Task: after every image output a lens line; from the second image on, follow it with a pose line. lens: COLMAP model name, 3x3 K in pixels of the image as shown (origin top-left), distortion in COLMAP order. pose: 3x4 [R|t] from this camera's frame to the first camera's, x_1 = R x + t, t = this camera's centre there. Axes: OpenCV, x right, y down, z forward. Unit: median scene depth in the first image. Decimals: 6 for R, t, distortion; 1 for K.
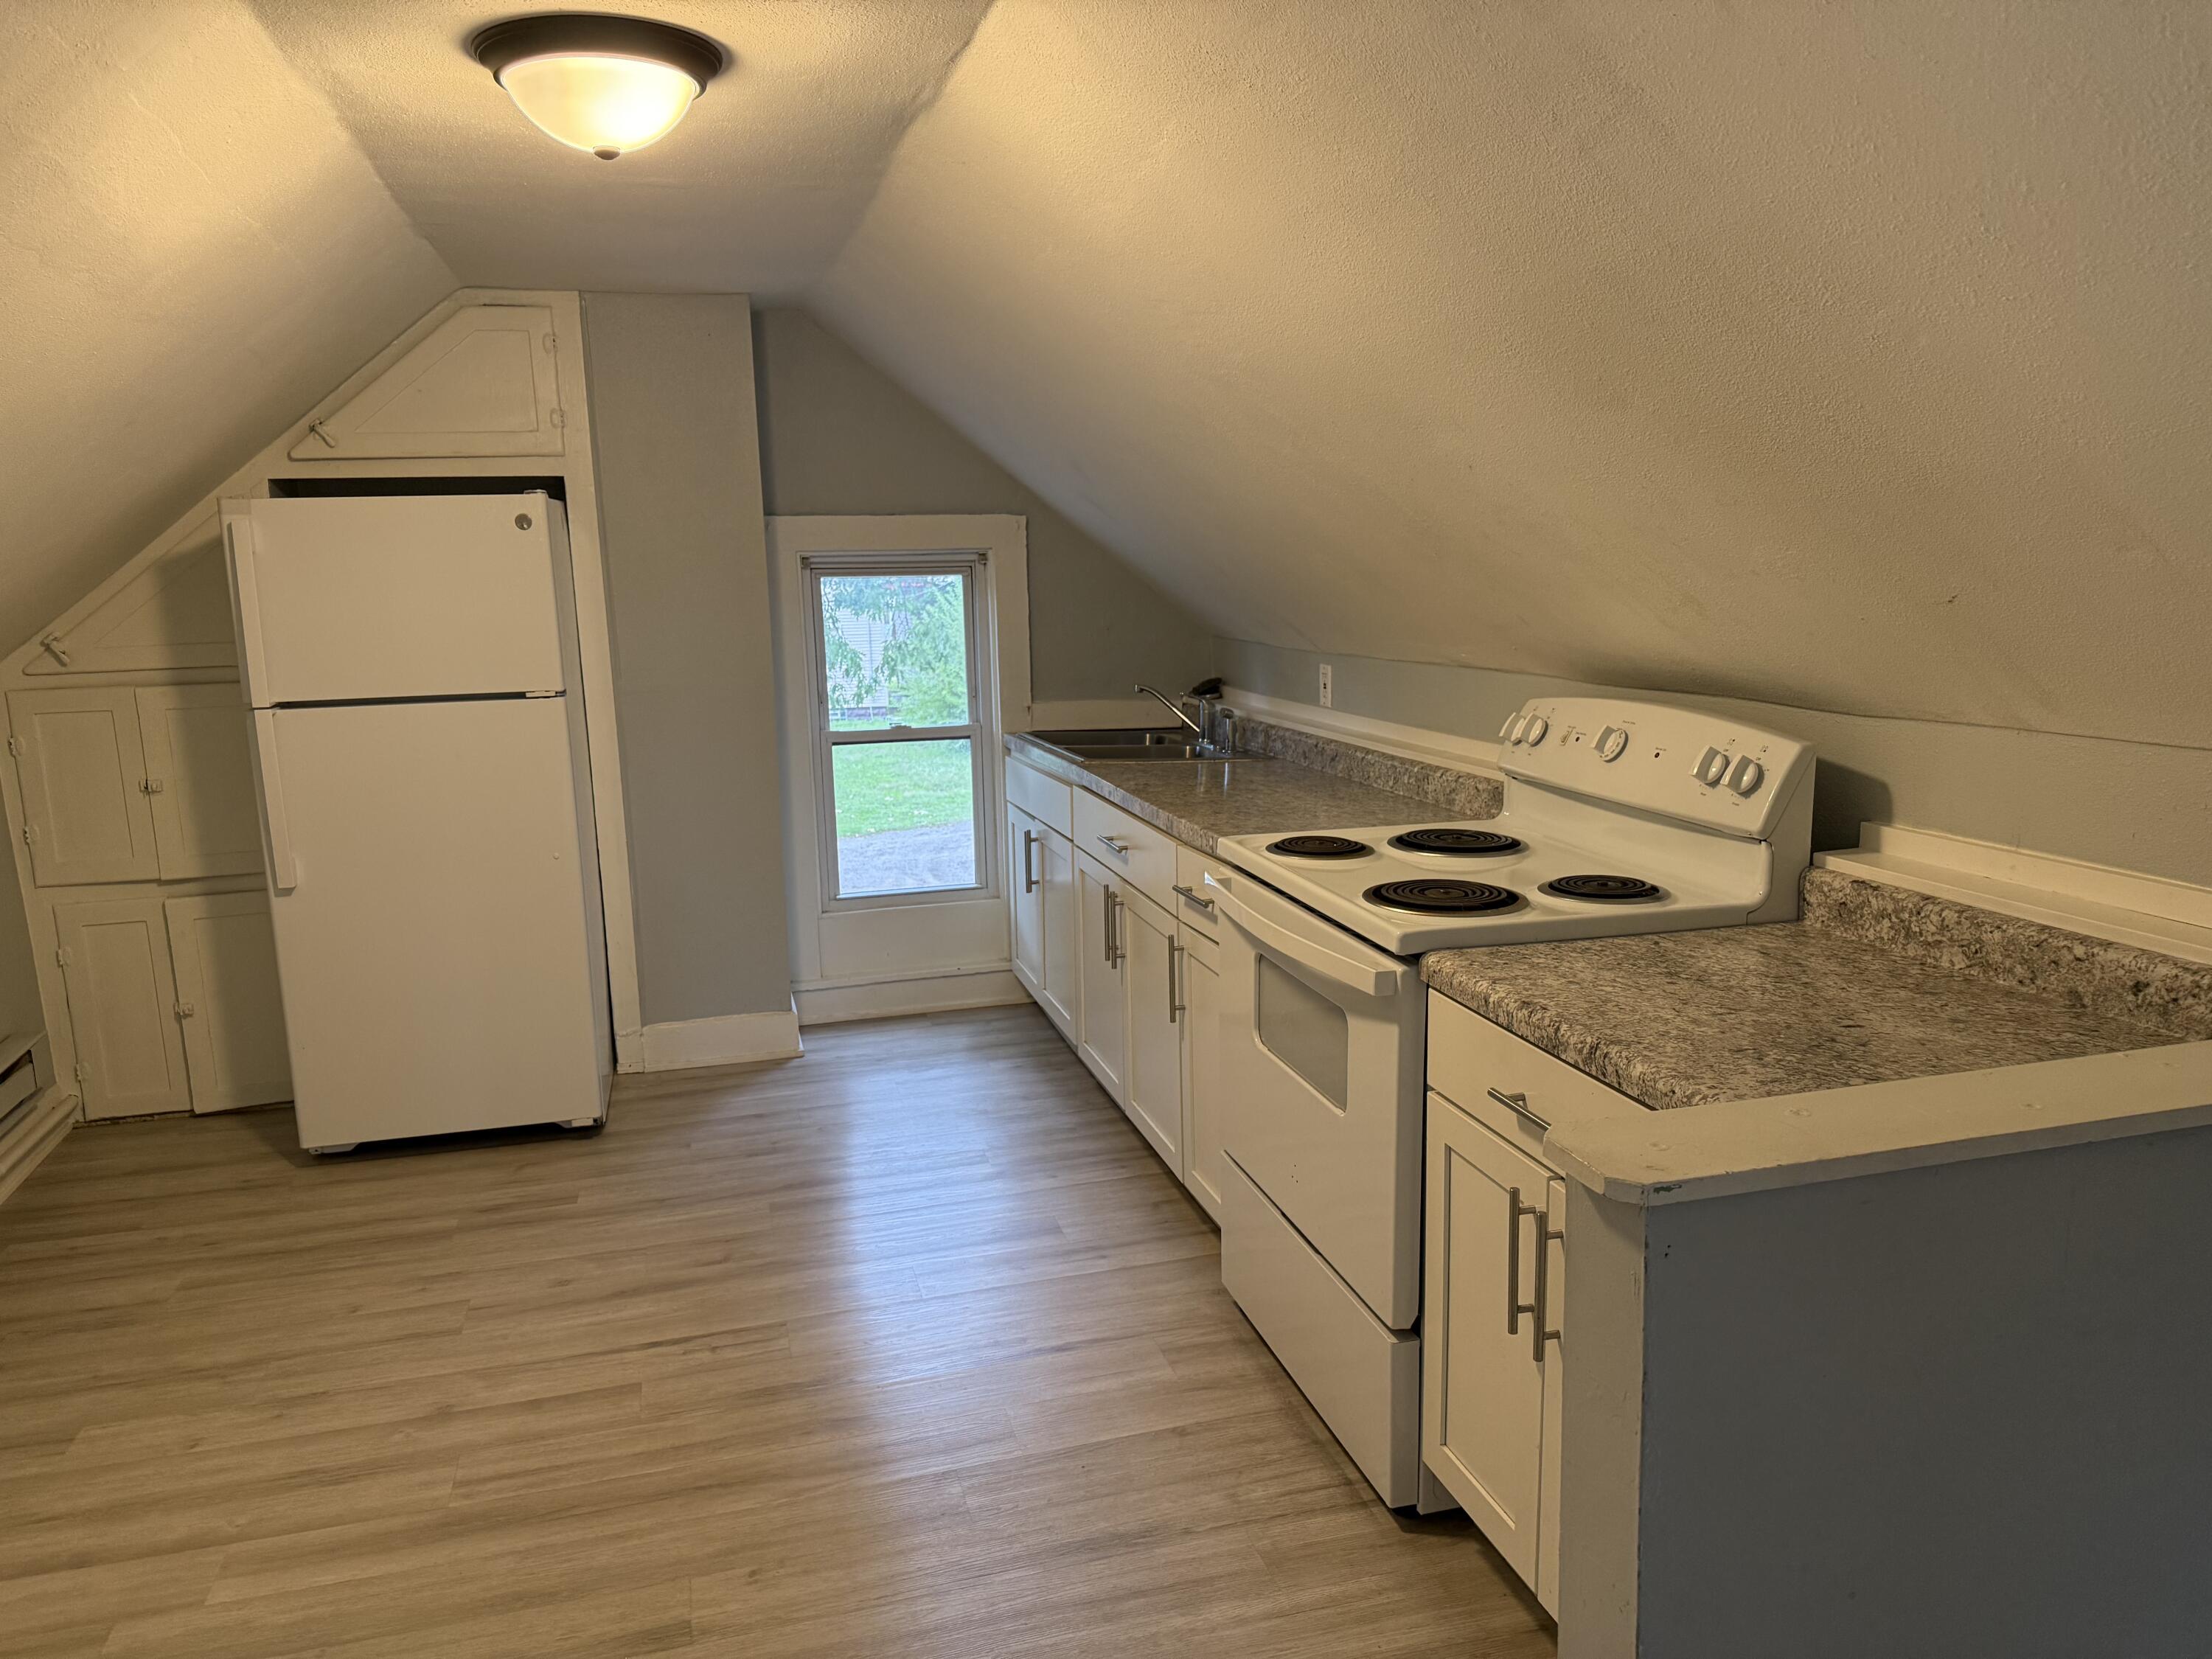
lens RADIAL K [[1520.7, 0, 1104.9], [0, 1520.7, 825.3], [0, 0, 1]] dist [-0.048536, -0.010607]
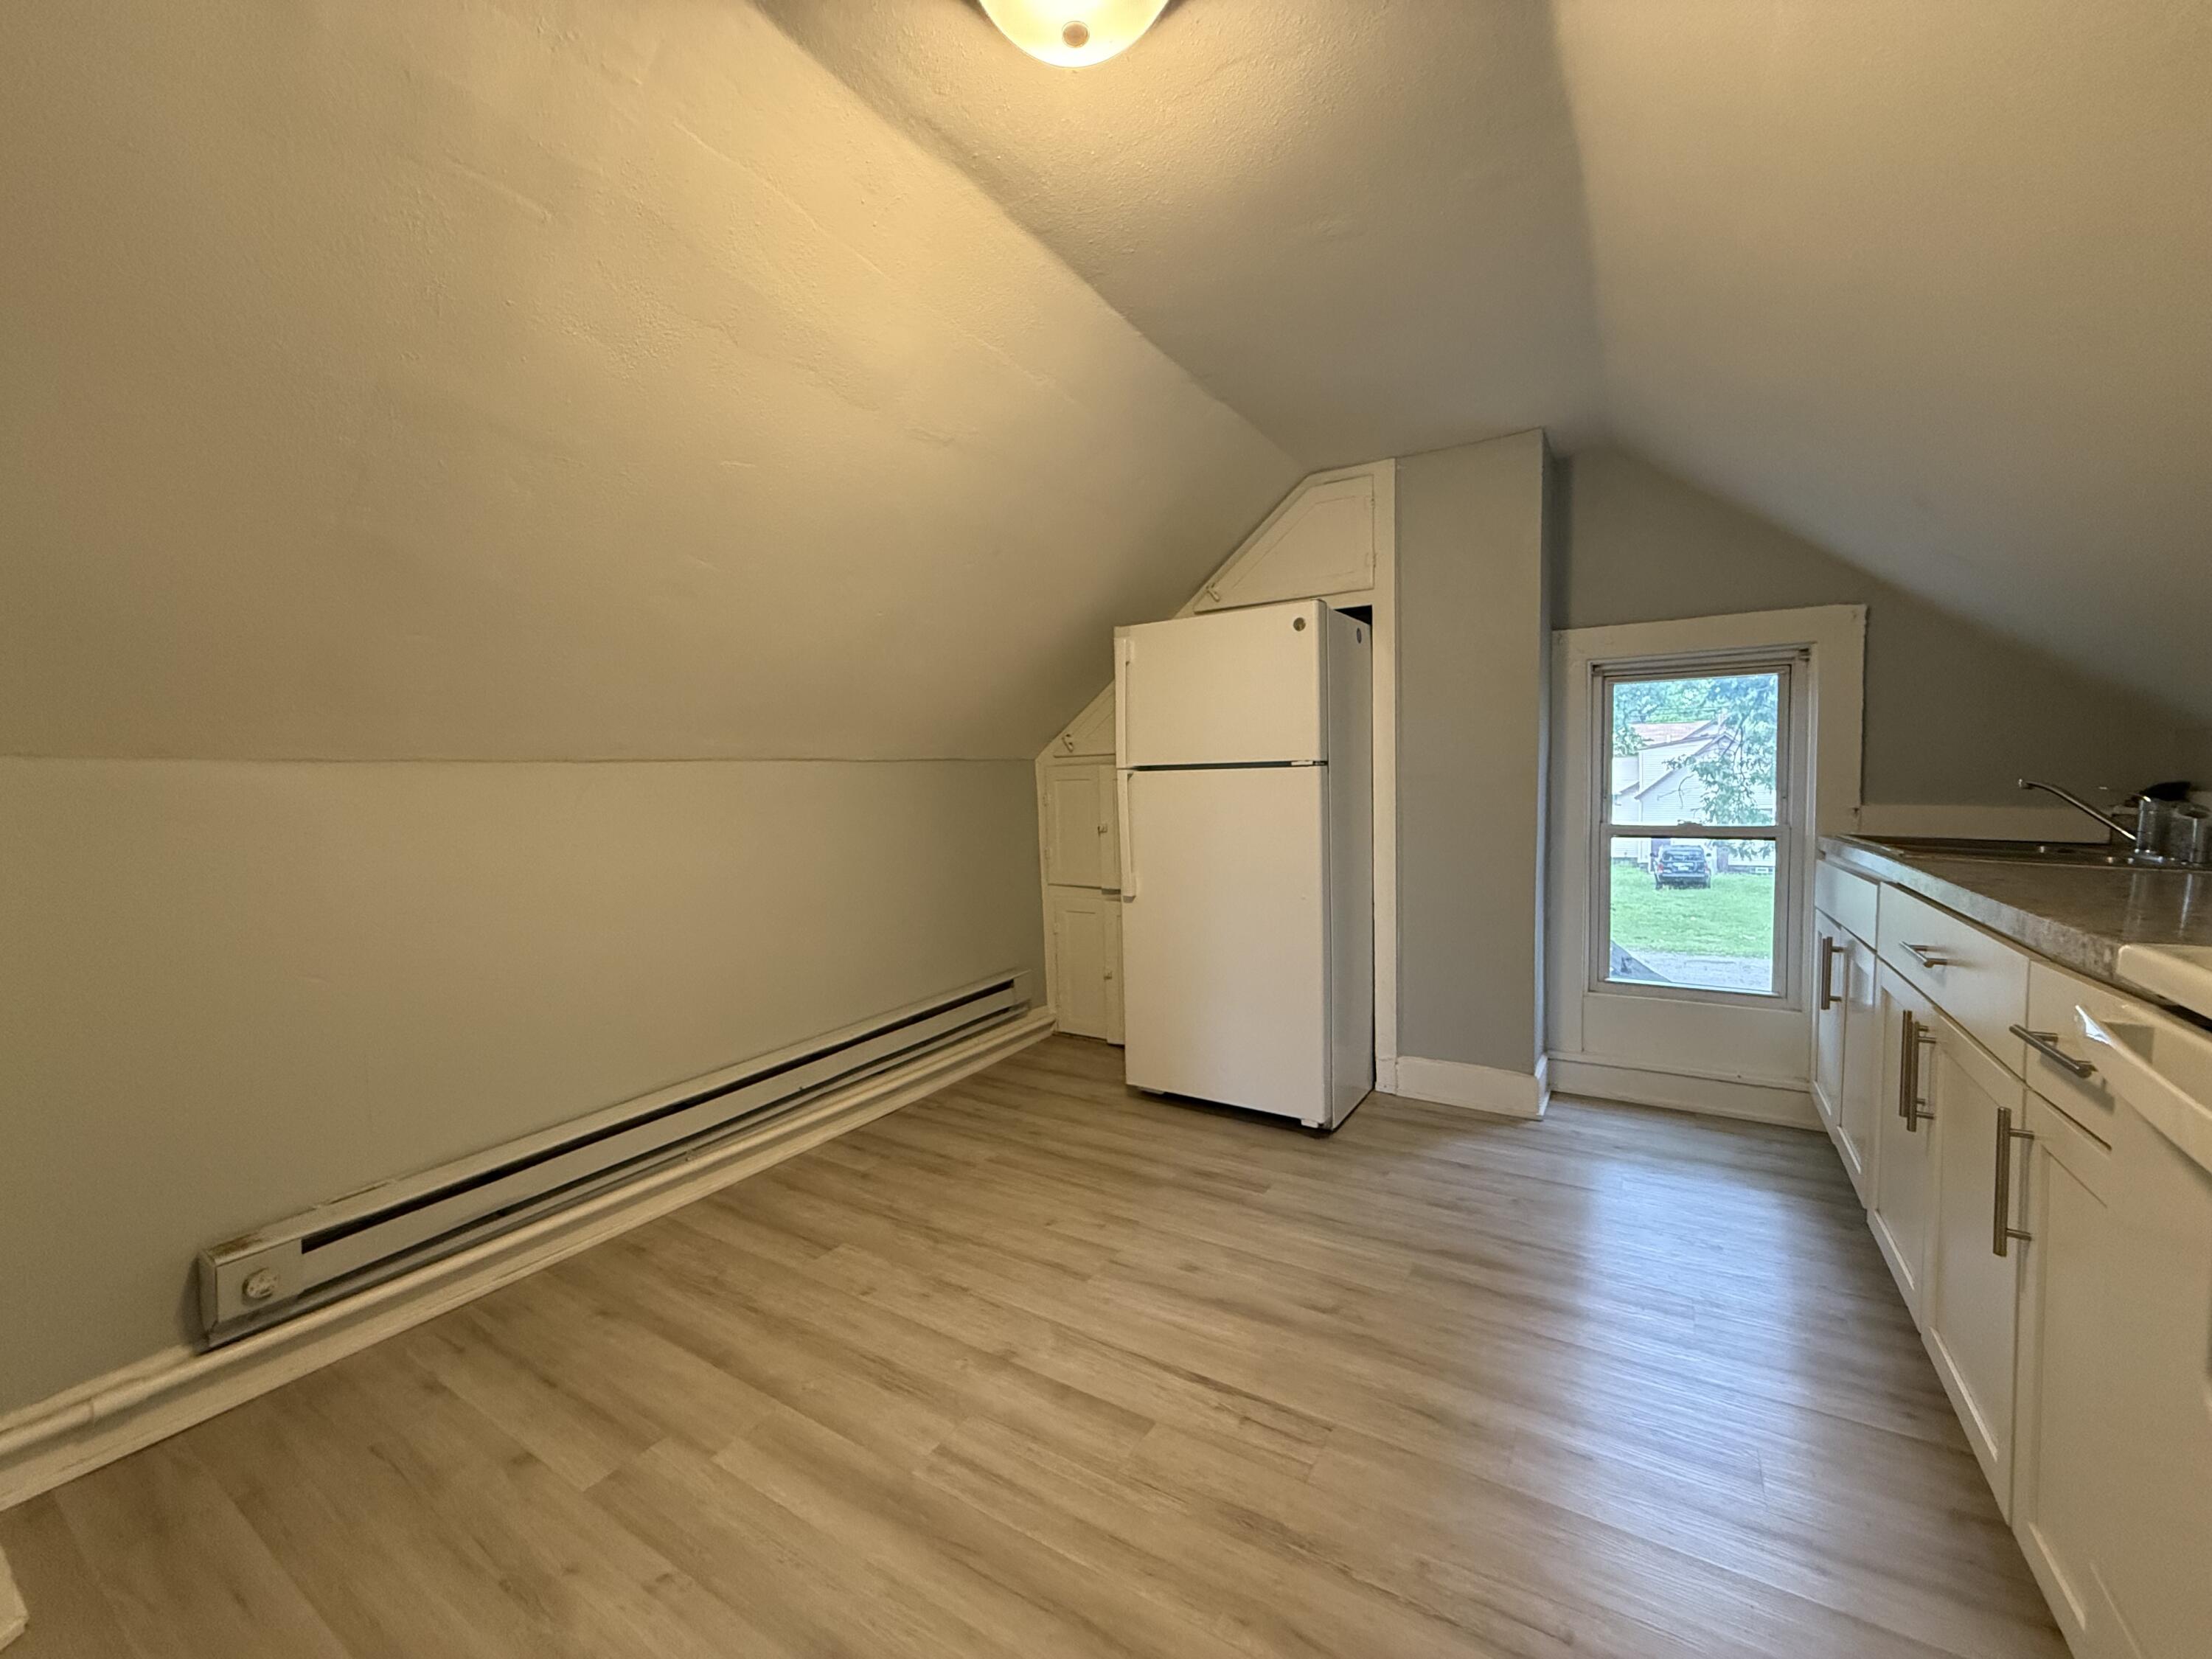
lens RADIAL K [[875.0, 0, 1093.6], [0, 875.0, 825.5], [0, 0, 1]] dist [-0.001896, -0.000575]
pose [[0.669461, 0.048323, -0.741274, 0.042590], [-0.124472, 0.991071, -0.047807, 0.018297], [0.732345, 0.124273, 0.669498, 0.395175]]
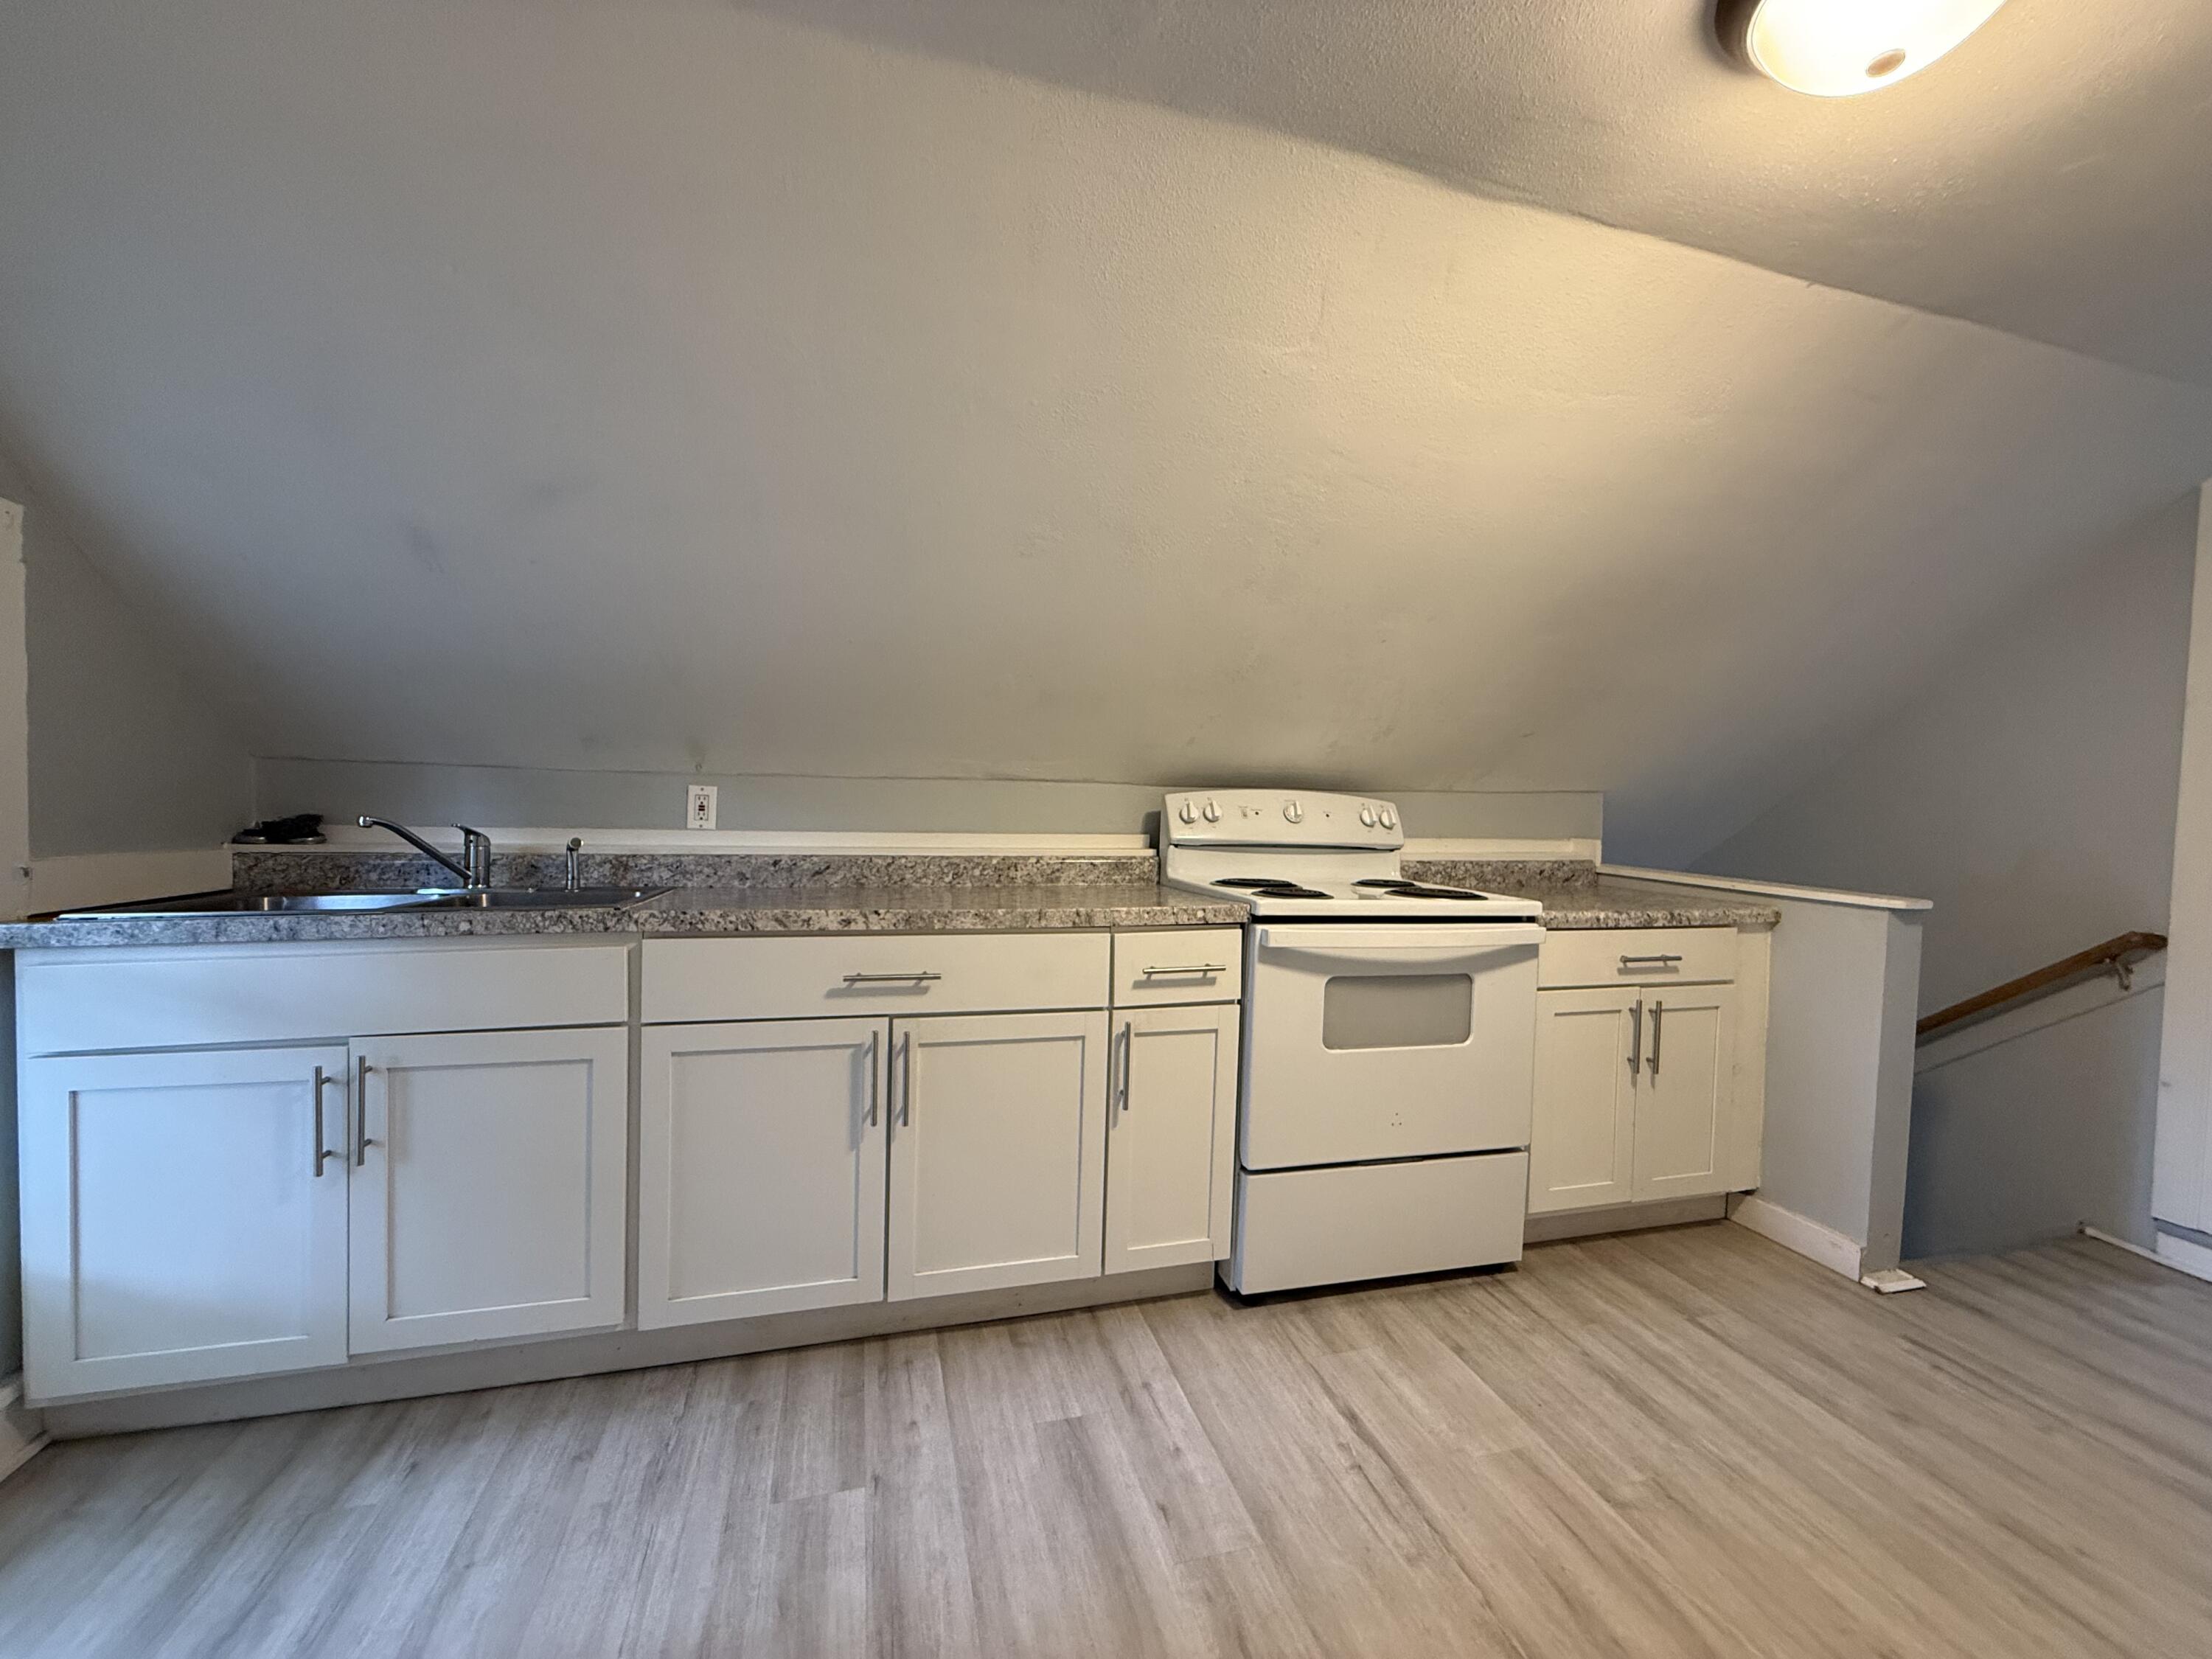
lens RADIAL K [[875.0, 0, 1103.0], [0, 875.0, 821.1], [0, 0, 1]] dist [-0.001896, -0.000575]
pose [[-0.001480, -0.018223, 0.999833, -0.445899], [0.139008, 0.990123, 0.018251, -0.062407], [-0.990290, 0.139012, 0.001068, 0.810935]]
